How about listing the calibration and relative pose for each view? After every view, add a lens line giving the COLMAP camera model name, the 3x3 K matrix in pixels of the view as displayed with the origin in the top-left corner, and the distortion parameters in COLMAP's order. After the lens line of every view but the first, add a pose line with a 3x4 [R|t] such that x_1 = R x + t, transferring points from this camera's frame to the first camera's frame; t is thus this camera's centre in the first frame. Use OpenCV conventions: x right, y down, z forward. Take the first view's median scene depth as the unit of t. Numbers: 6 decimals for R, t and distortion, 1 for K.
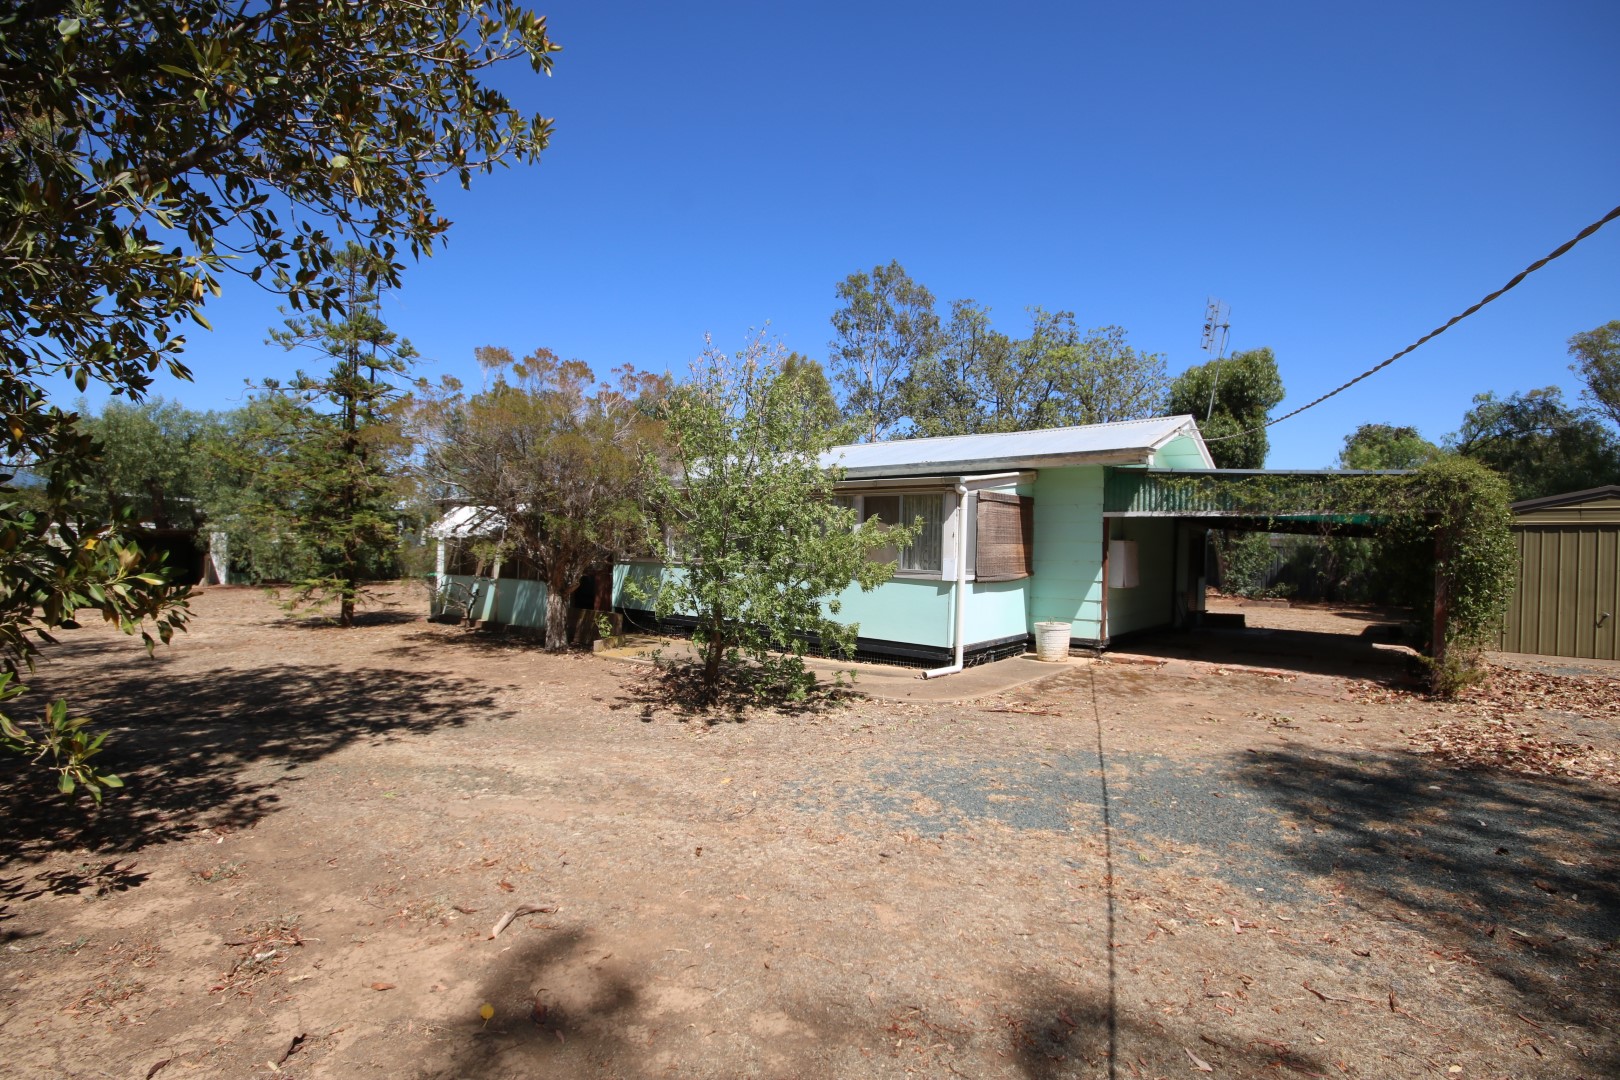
lens RADIAL K [[783.0, 0, 837.7], [0, 783.0, 545.4], [0, 0, 1]] dist [0.002706, -0.009267]
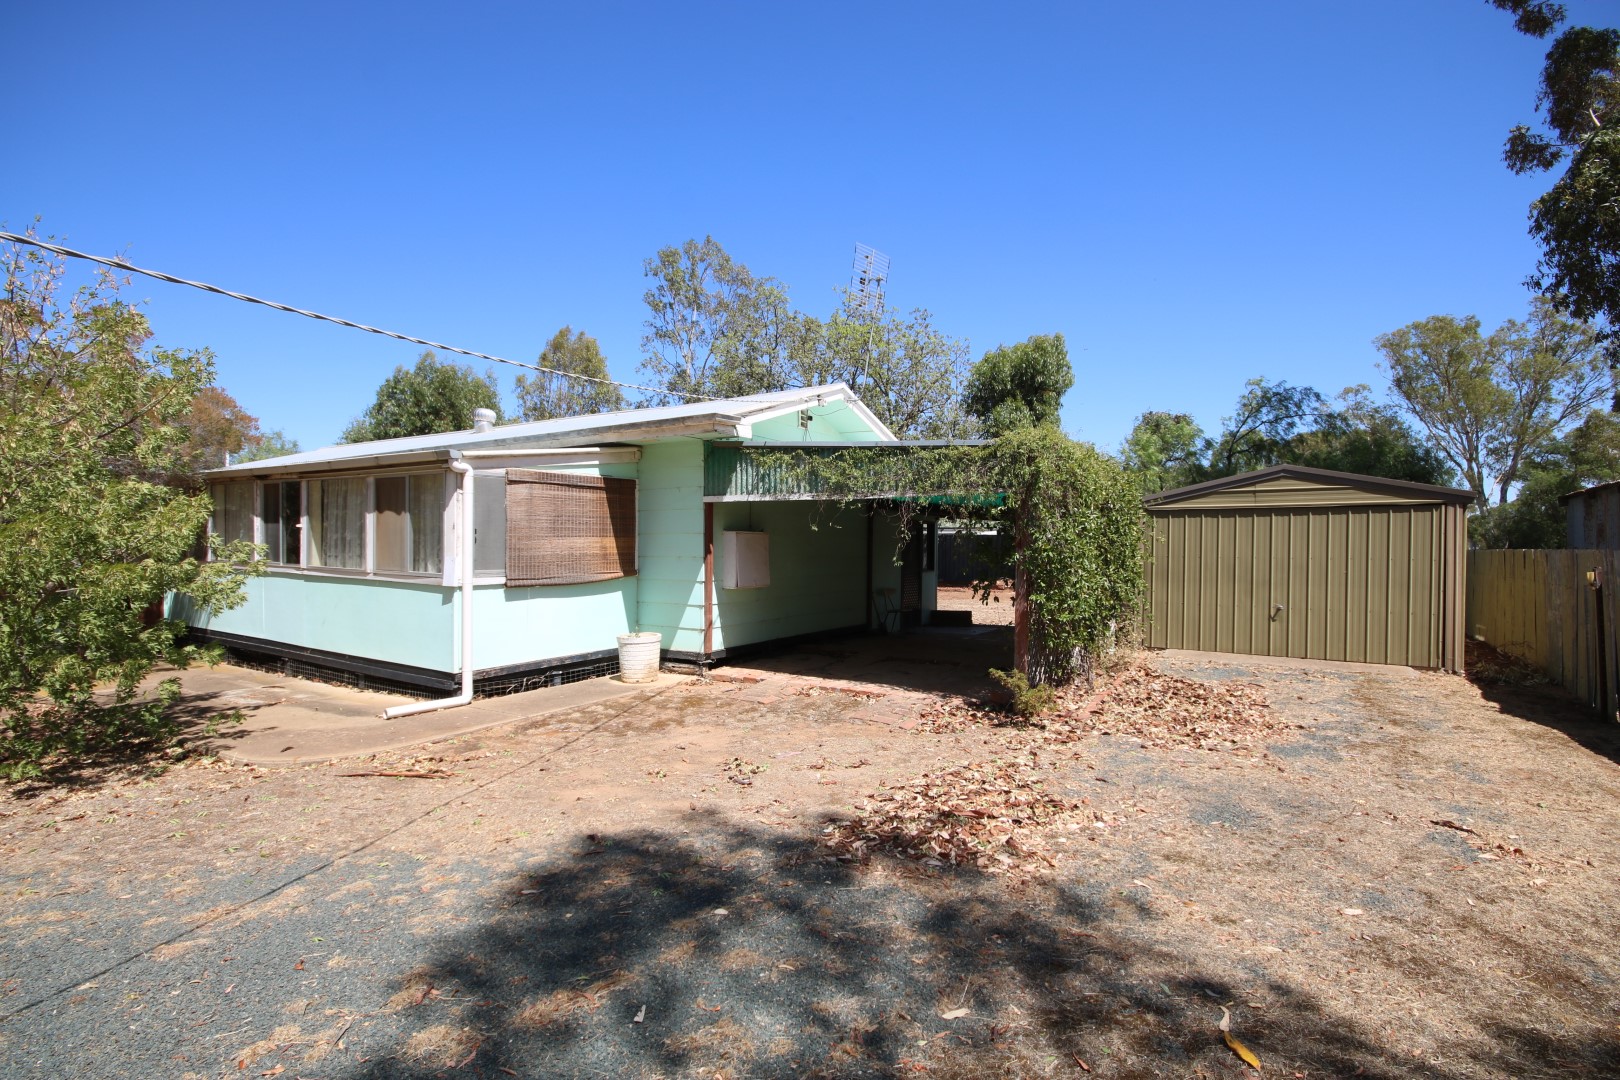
lens RADIAL K [[783.0, 0, 837.7], [0, 783.0, 545.4], [0, 0, 1]] dist [0.002706, -0.009267]
pose [[0.991349, -0.013591, 0.130547, 0.377788], [0.012608, 0.999886, 0.008355, 0.003402], [-0.130645, -0.006637, 0.991407, 0.174580]]
